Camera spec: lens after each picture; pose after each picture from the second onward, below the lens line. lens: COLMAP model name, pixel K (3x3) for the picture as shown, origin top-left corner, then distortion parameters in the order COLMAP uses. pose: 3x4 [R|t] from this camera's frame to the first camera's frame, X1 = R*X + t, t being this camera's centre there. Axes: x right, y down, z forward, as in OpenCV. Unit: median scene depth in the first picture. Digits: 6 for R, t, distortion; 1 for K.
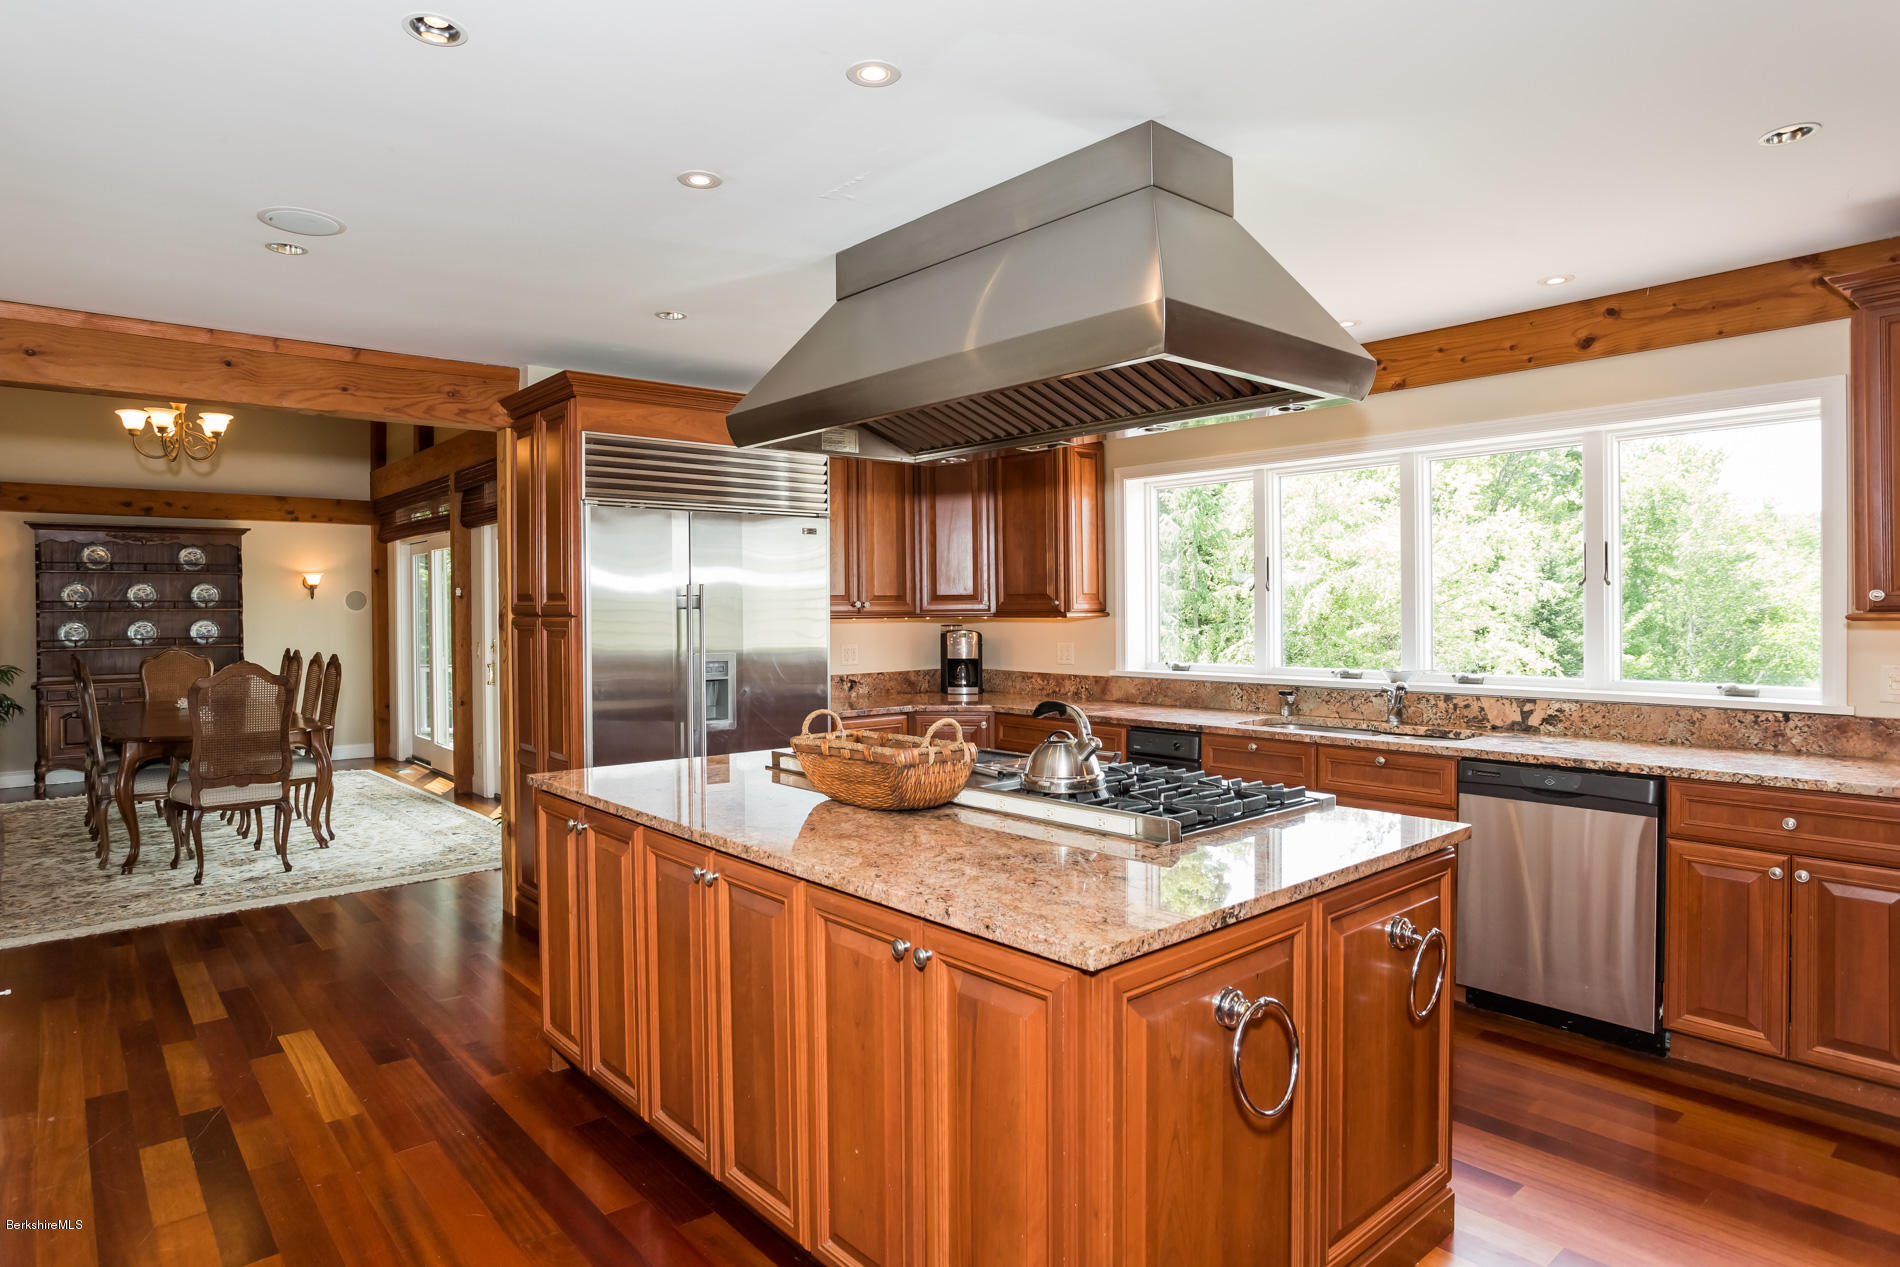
lens RADIAL K [[1067.7, 0, 929.9], [0, 1067.7, 627.8], [0, 0, 1]] dist [-0.060798, 0.045580]
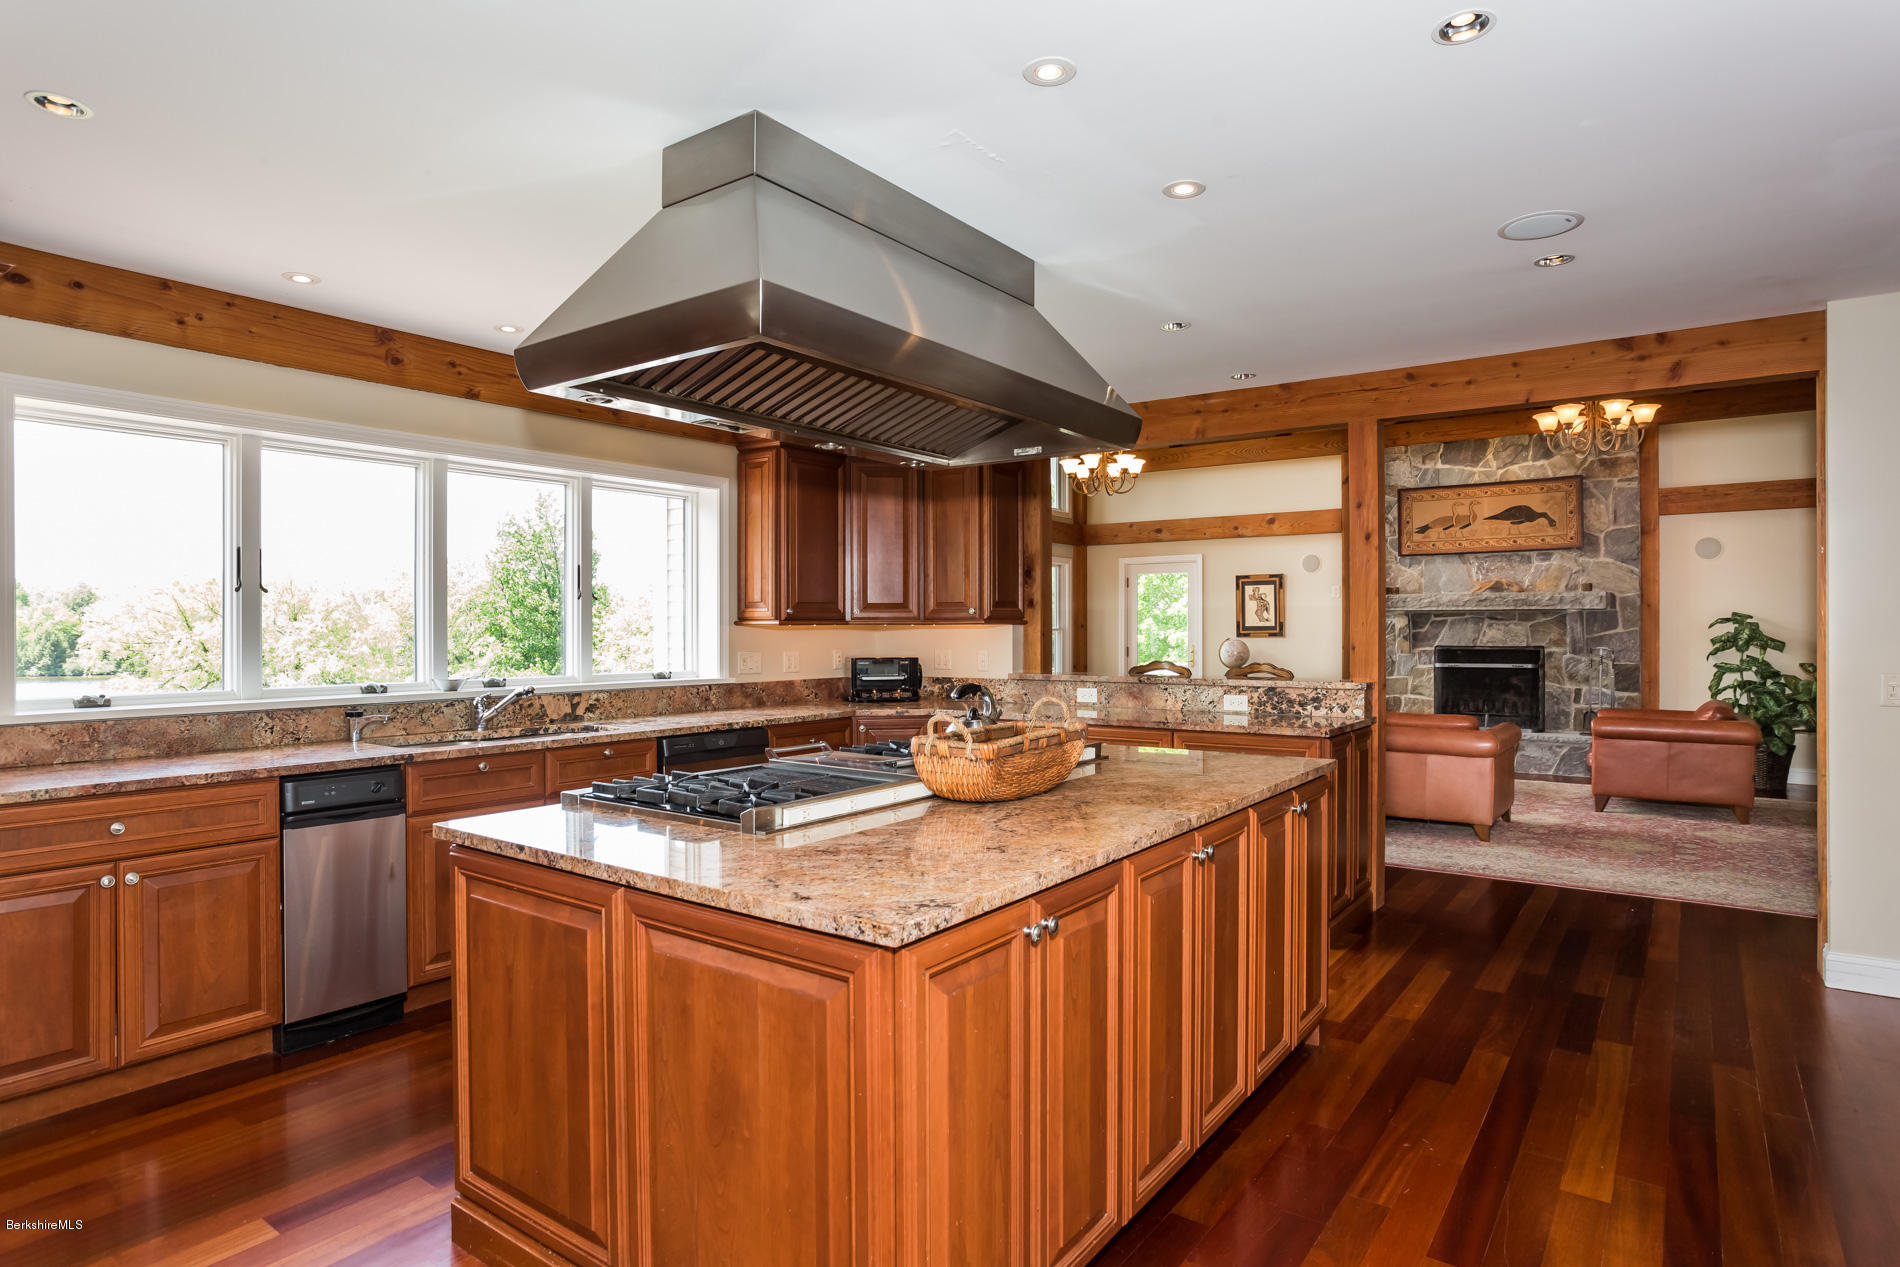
lens RADIAL K [[1067.7, 0, 929.9], [0, 1067.7, 627.8], [0, 0, 1]] dist [-0.060798, 0.045580]
pose [[-0.192870, 0.007434, 0.981196, -0.715148], [0.023943, 0.999709, -0.002868, 0.006135], [-0.980932, 0.022939, -0.192992, 0.852180]]
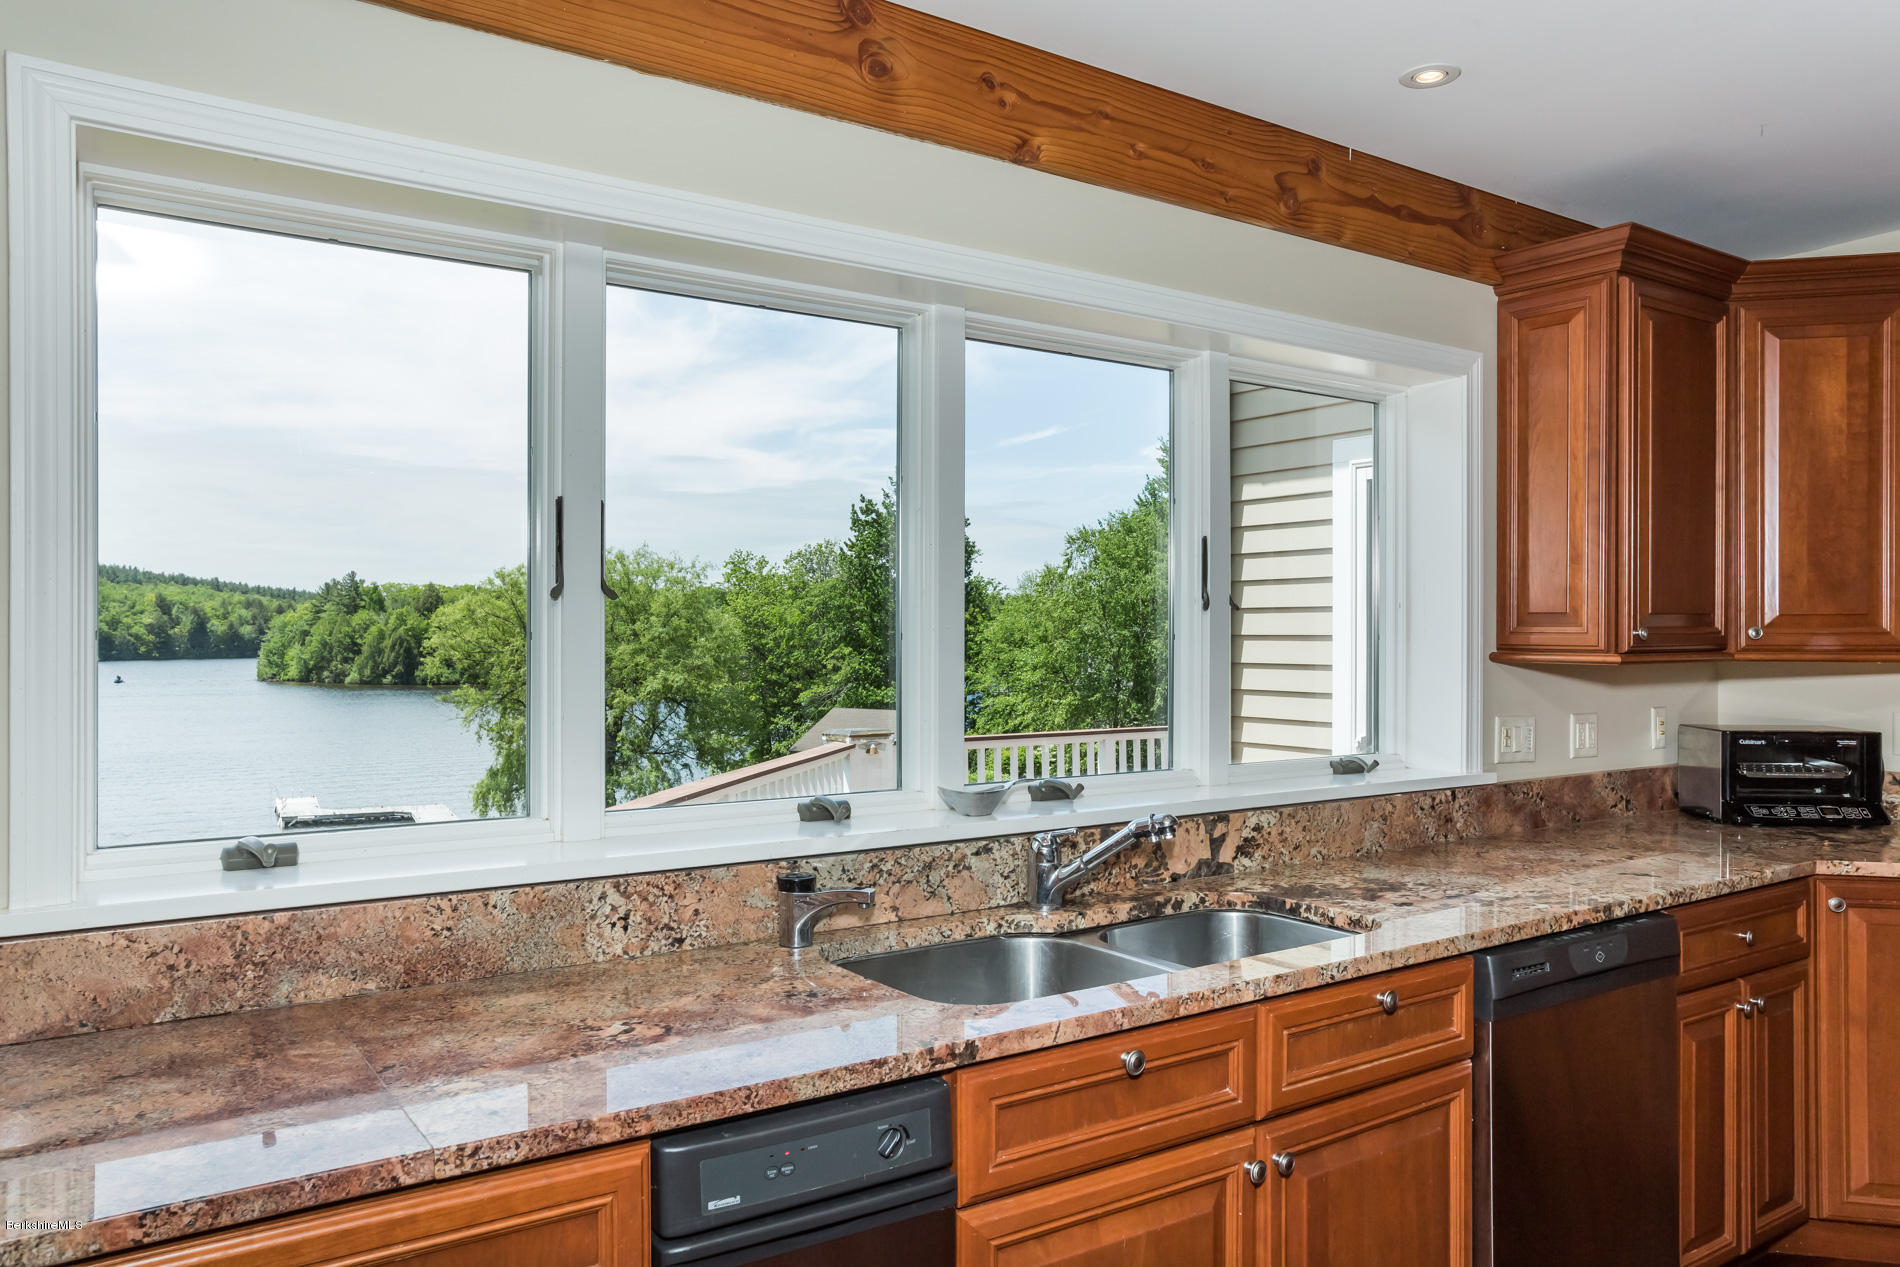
lens RADIAL K [[1328.4, 0, 950.0], [0, 1328.4, 633.5], [0, 0, 1]] dist [-0.040543, 0.001918]
pose [[0.114026, 0.009340, 0.993434, -0.135765], [0.017115, 0.999789, -0.011364, -0.021785], [-0.993330, 0.018298, 0.113842, 1.080529]]
